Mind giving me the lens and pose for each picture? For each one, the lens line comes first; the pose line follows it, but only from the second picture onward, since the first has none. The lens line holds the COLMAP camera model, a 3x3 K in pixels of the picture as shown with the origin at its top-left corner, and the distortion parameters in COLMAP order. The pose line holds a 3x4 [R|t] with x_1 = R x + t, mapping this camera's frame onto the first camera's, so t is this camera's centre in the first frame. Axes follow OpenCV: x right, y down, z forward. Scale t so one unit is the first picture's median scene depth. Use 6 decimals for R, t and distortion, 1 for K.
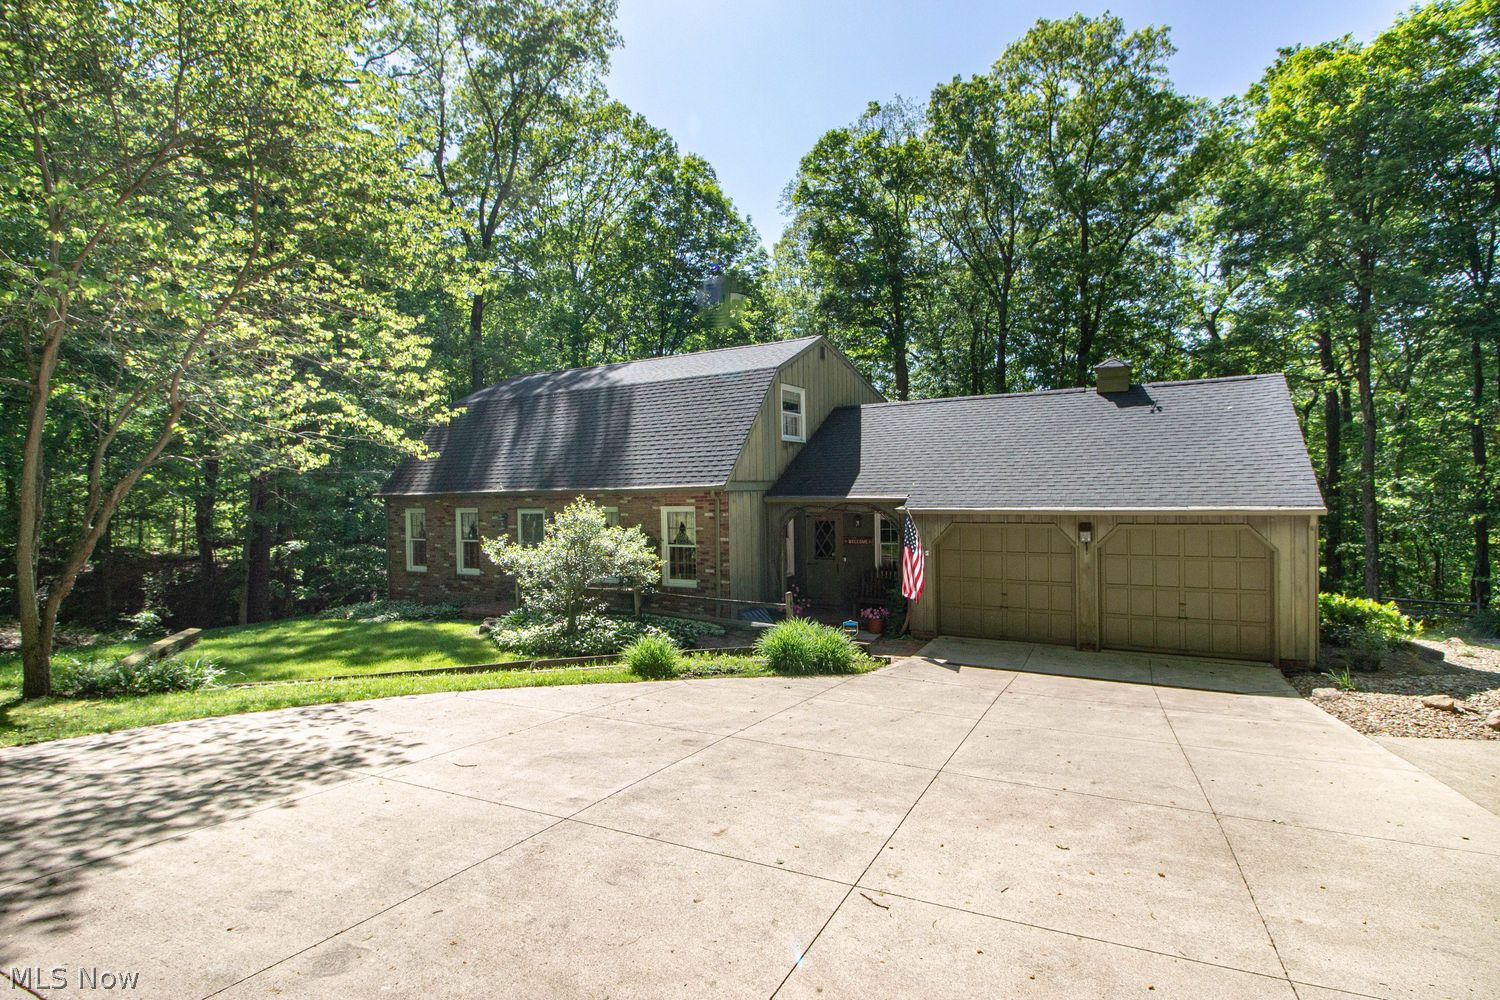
lens RADIAL K [[758.4, 0, 750.0], [0, 758.4, 500.0], [0, 0, 1]] dist [-0.000060, -0.000005]
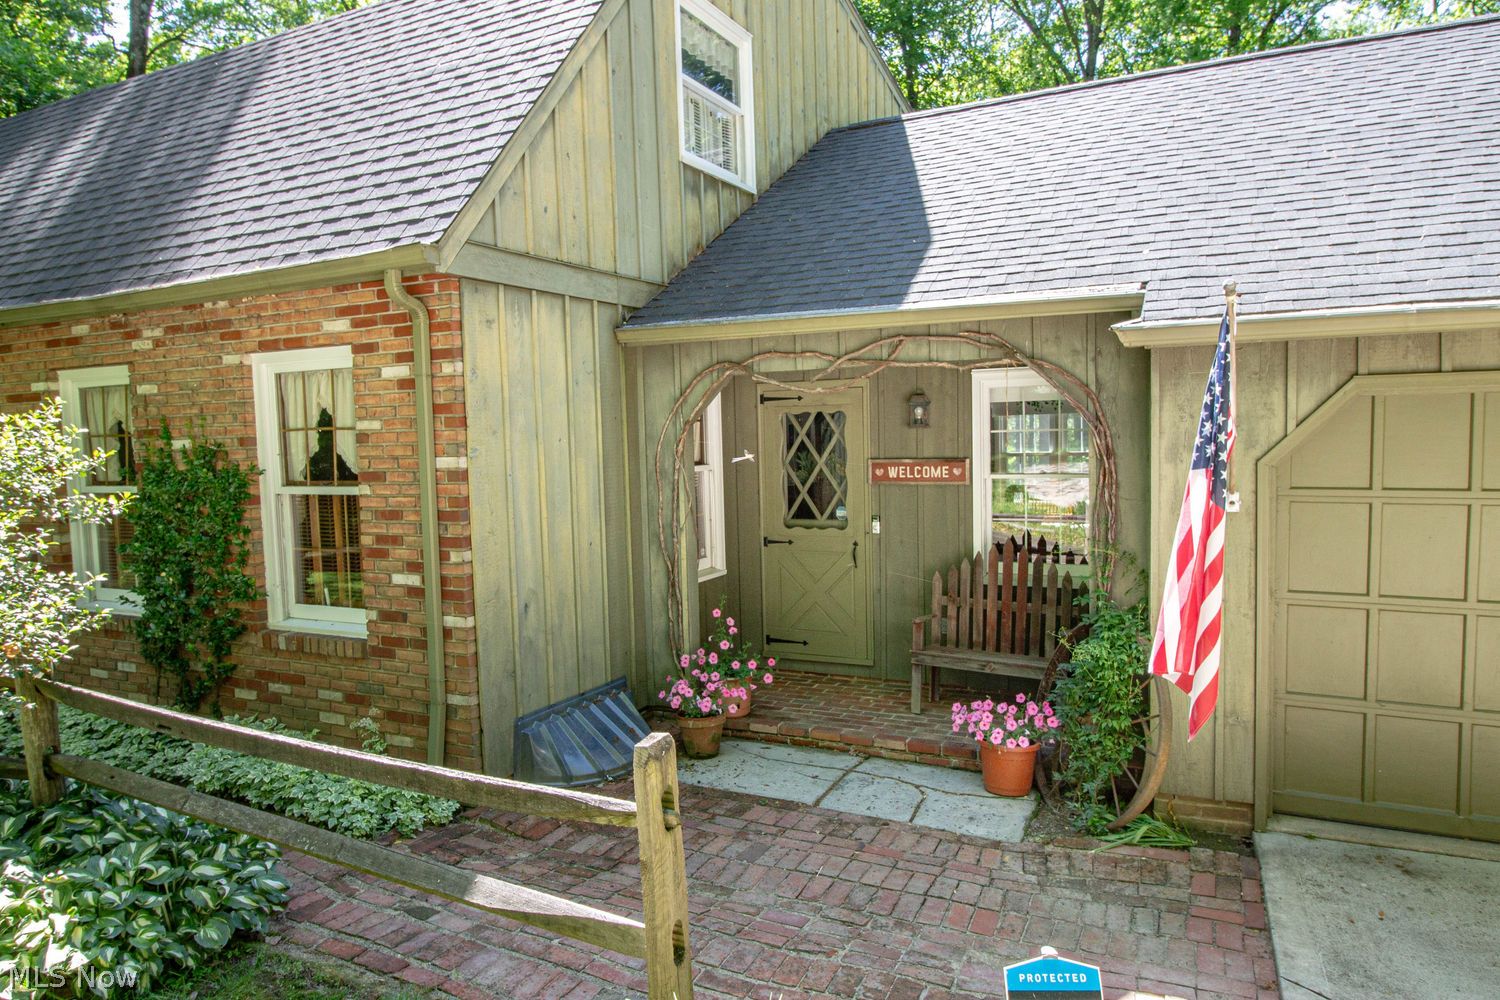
lens RADIAL K [[959.1, 0, 750.0], [0, 959.1, 500.0], [0, 0, 1]] dist [-0.000120, -0.000021]
pose [[0.997935, -0.012989, 0.062904, 0.046578], [0.009077, 0.998031, 0.062070, 0.042256], [-0.063586, -0.061370, 0.996088, 0.617985]]
